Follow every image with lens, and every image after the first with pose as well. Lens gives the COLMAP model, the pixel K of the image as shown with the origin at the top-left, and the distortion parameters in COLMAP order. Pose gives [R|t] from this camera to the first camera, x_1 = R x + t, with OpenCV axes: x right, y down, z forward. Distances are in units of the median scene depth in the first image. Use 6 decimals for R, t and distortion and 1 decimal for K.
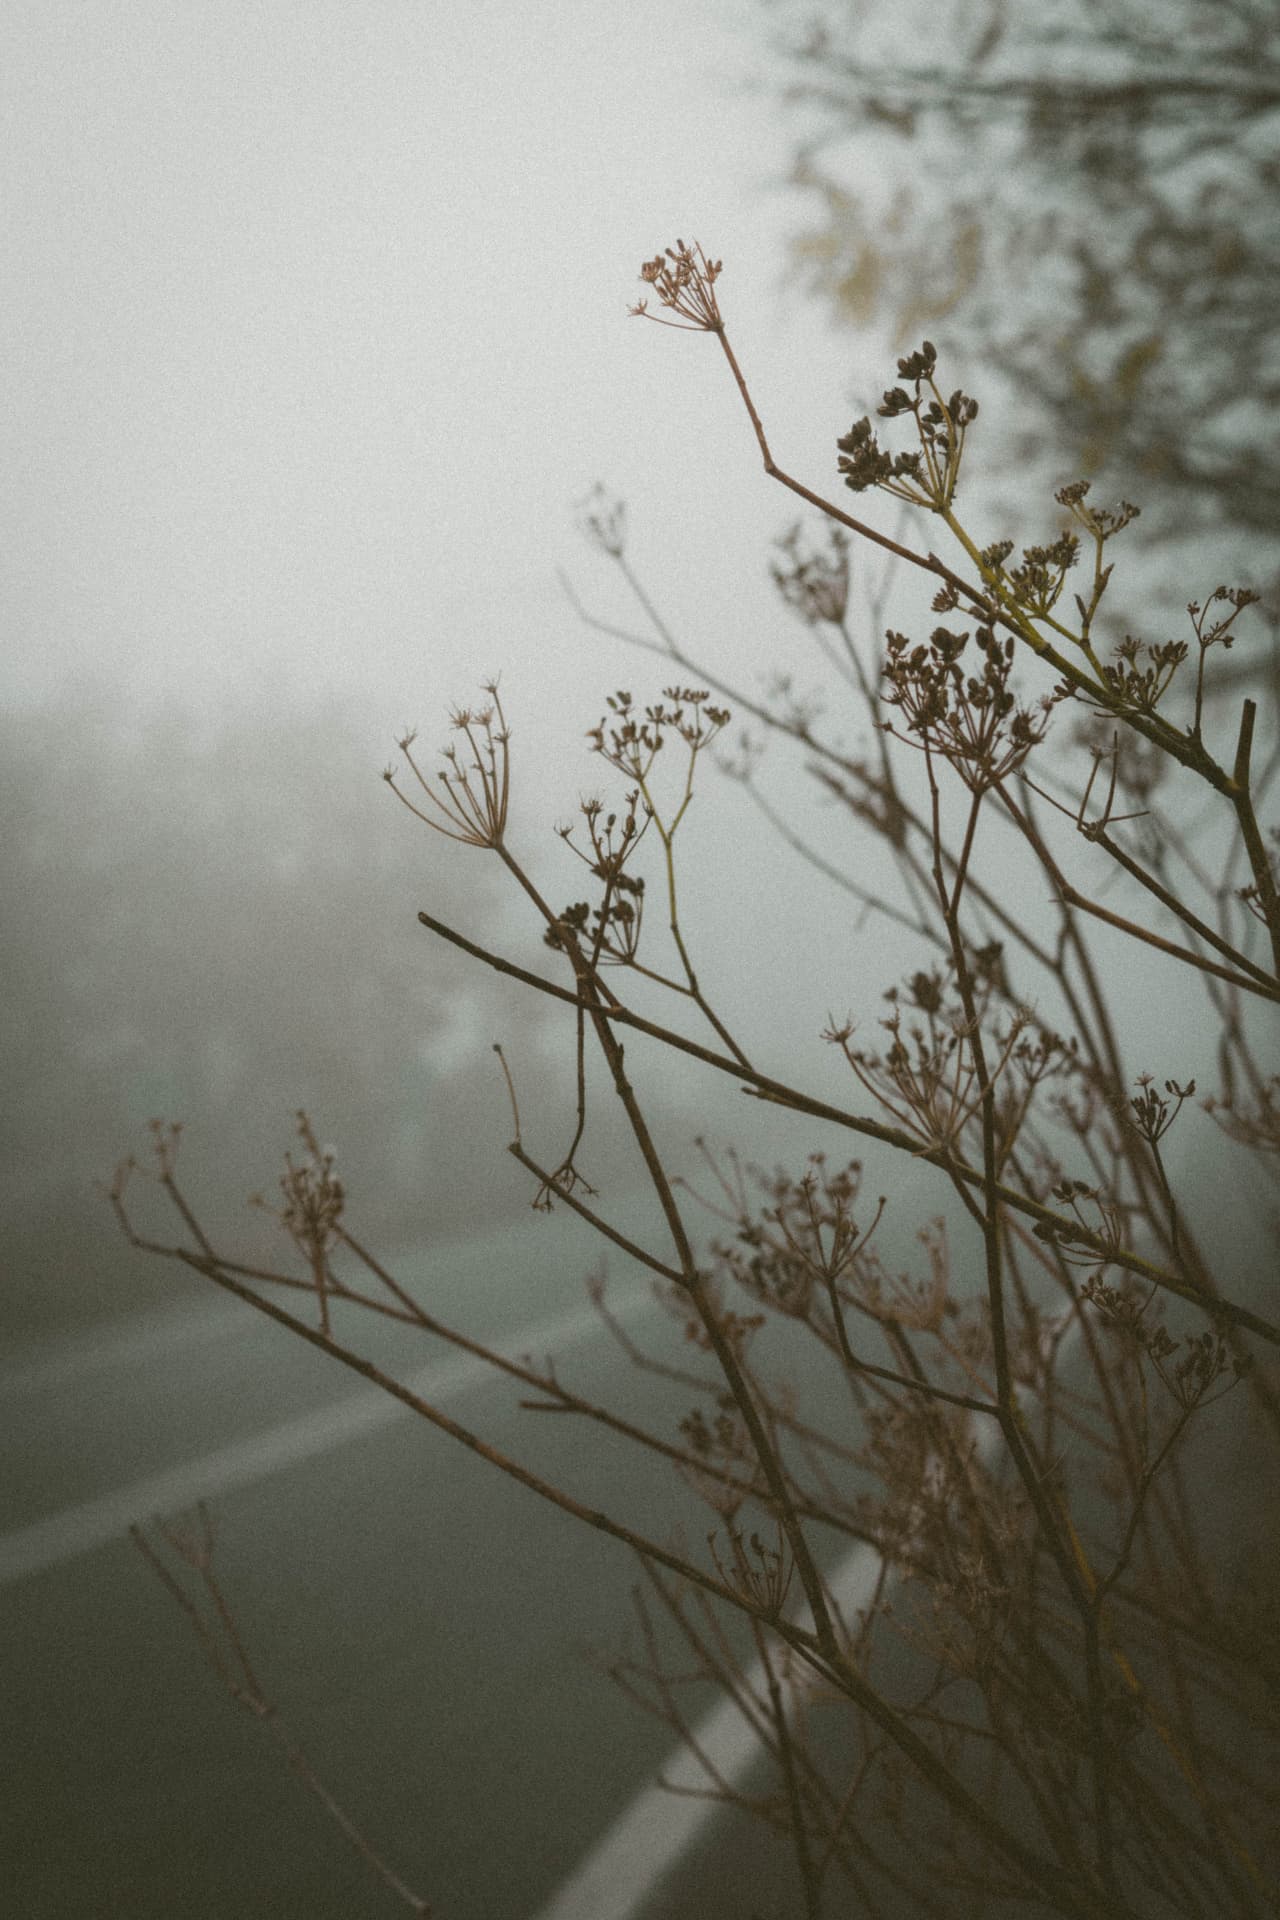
lens RADIAL K [[3427.1, 0, 640.0], [0, 3427.1, 960.0], [0, 0, 1]] dist [0.003341, 0.047574]
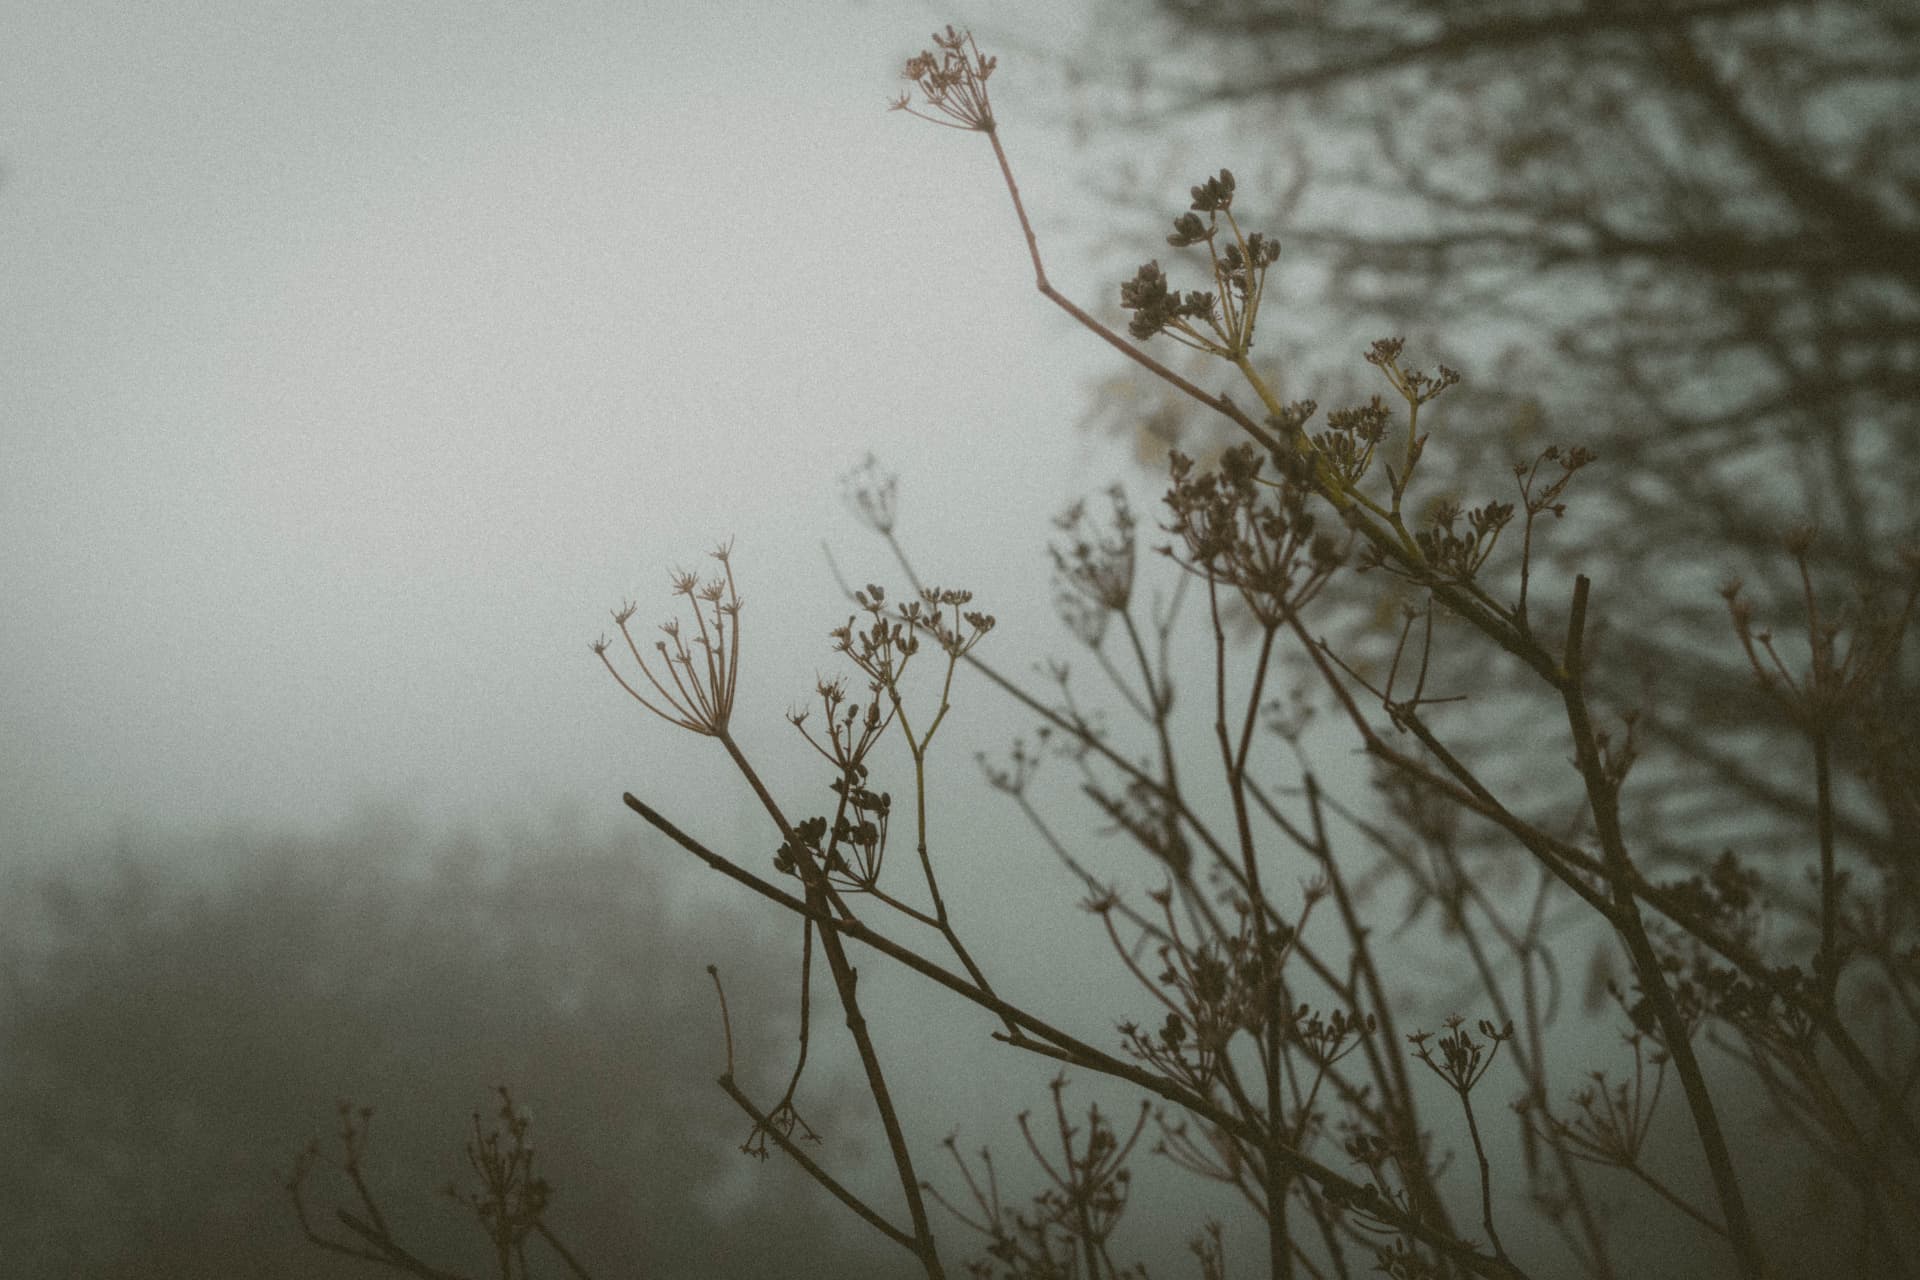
lens RADIAL K [[3427.1, 0, 990.9], [0, 3427.1, 640.1], [0, 0, 1]] dist [0.003341, 0.047574]
pose [[0.999222, 0.036442, 0.015087, 0.013181], [-0.034029, 0.989938, -0.137347, 0.061085], [-0.019940, 0.136727, 0.990408, 0.127698]]
